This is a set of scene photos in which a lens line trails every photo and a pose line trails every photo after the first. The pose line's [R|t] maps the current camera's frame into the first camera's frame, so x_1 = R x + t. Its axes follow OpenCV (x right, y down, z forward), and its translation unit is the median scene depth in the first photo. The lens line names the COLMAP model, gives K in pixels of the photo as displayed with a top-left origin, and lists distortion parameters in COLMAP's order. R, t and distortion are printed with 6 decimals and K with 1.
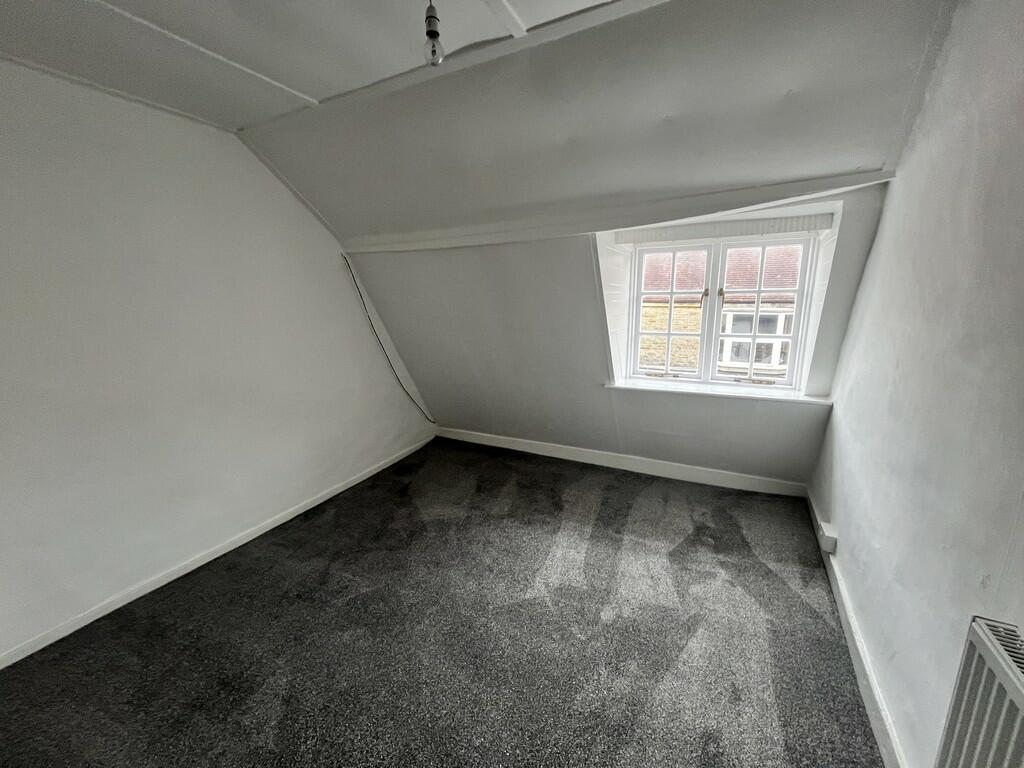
lens RADIAL K [[414.5, 0, 509.4], [0, 414.5, 383.0], [0, 0, 1]] dist [0.000417, 0.000035]
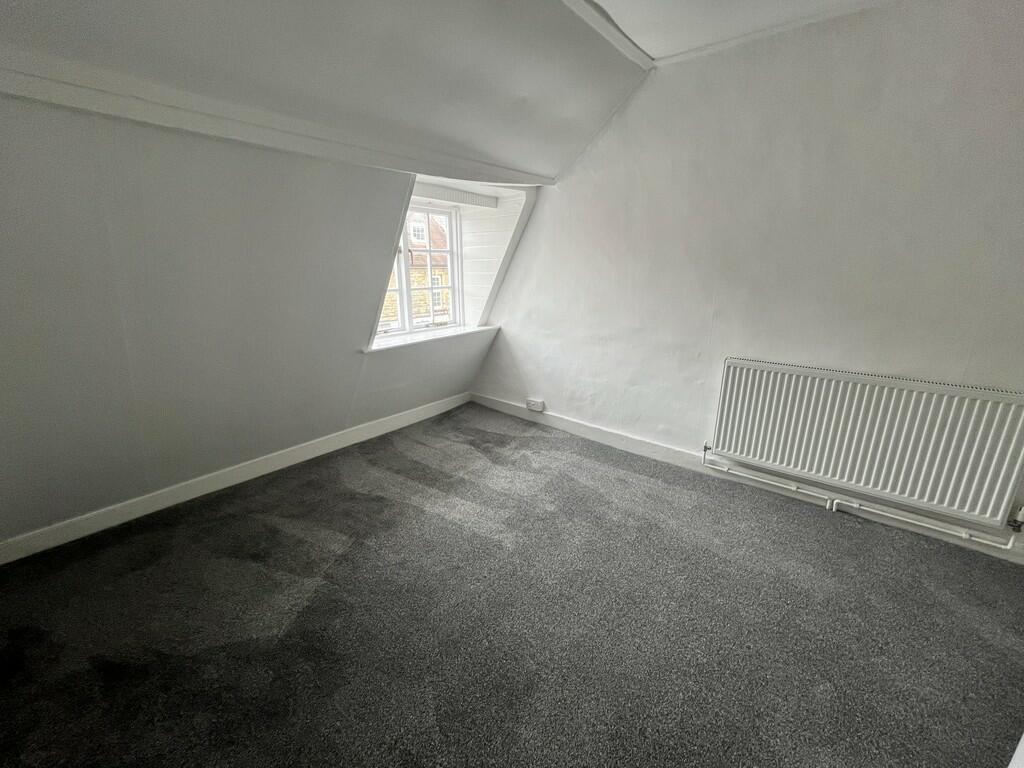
lens RADIAL K [[414.5, 0, 509.4], [0, 414.5, 383.0], [0, 0, 1]] dist [0.000417, 0.000035]
pose [[0.204001, -0.251411, 0.946137, -0.599508], [0.194522, 0.957600, 0.212516, -0.059932], [-0.959450, 0.140691, 0.244256, 0.520044]]
